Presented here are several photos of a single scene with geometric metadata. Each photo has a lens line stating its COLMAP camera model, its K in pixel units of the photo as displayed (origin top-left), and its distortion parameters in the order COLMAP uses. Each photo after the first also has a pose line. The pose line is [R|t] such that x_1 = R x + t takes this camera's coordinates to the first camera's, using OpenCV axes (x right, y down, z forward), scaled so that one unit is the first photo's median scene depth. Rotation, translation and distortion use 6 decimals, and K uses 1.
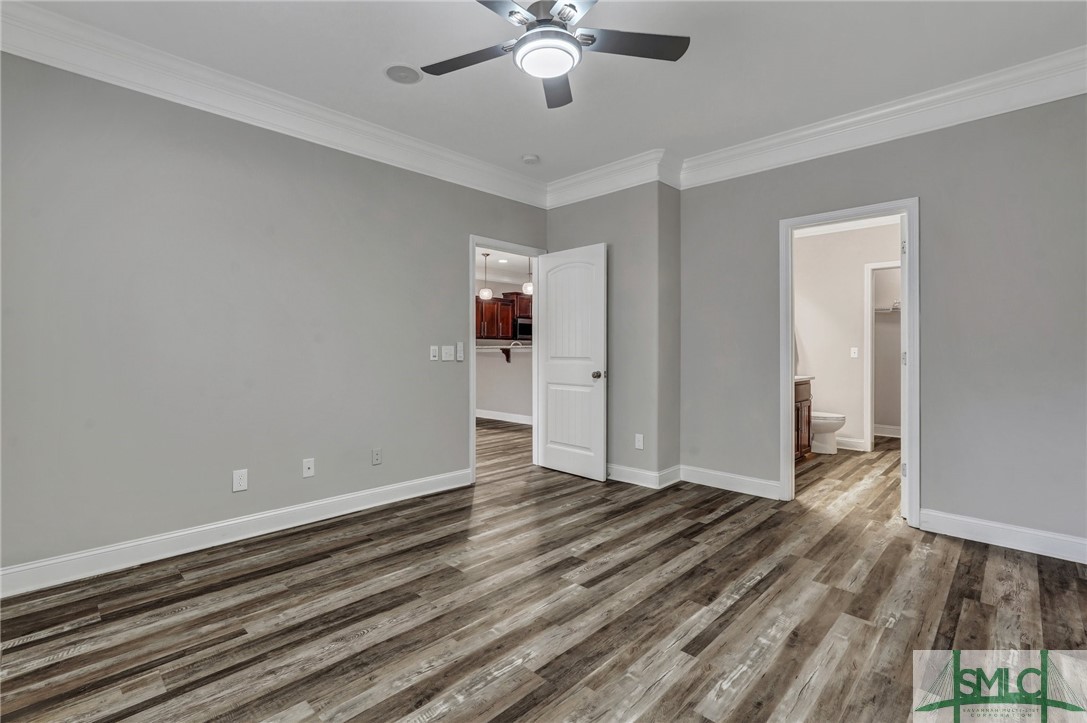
lens RADIAL K [[487.4, 0, 537.5], [0, 487.4, 356.0], [0, 0, 1]] dist [-0.014469, 0.008191]
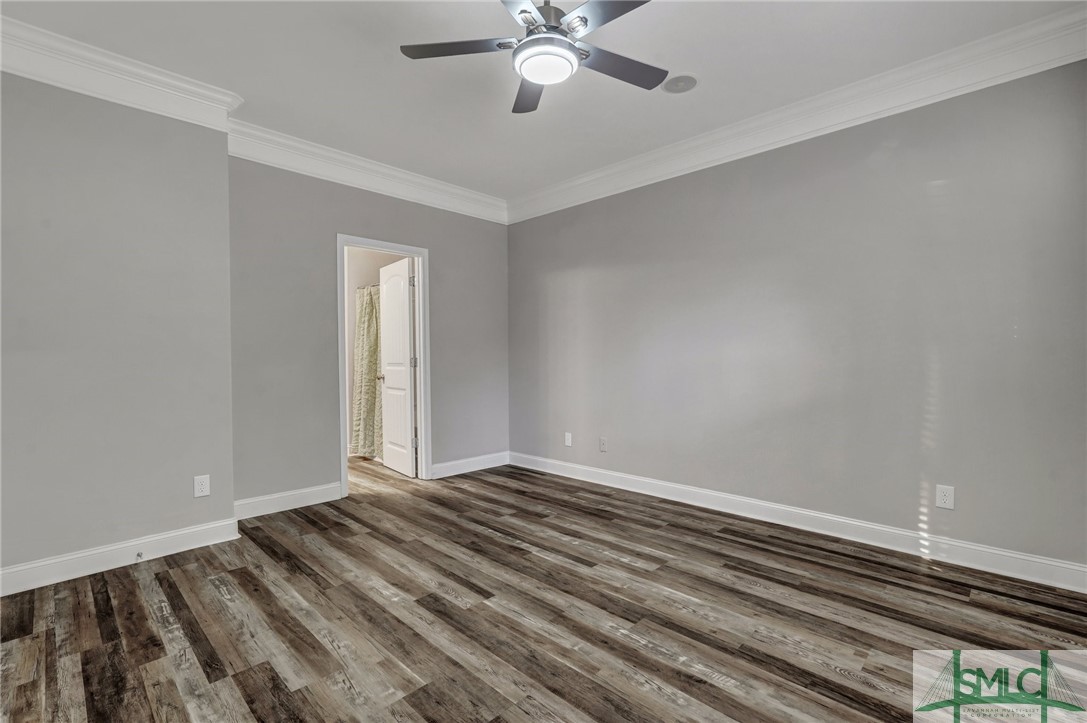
lens RADIAL K [[487.4, 0, 537.8], [0, 487.4, 358.8], [0, 0, 1]] dist [-0.014469, 0.008191]
pose [[0.014419, -0.008261, 0.999862, -0.838198], [0.018440, 0.999798, 0.007995, -0.009798], [-0.999726, 0.018322, 0.014569, 0.846052]]
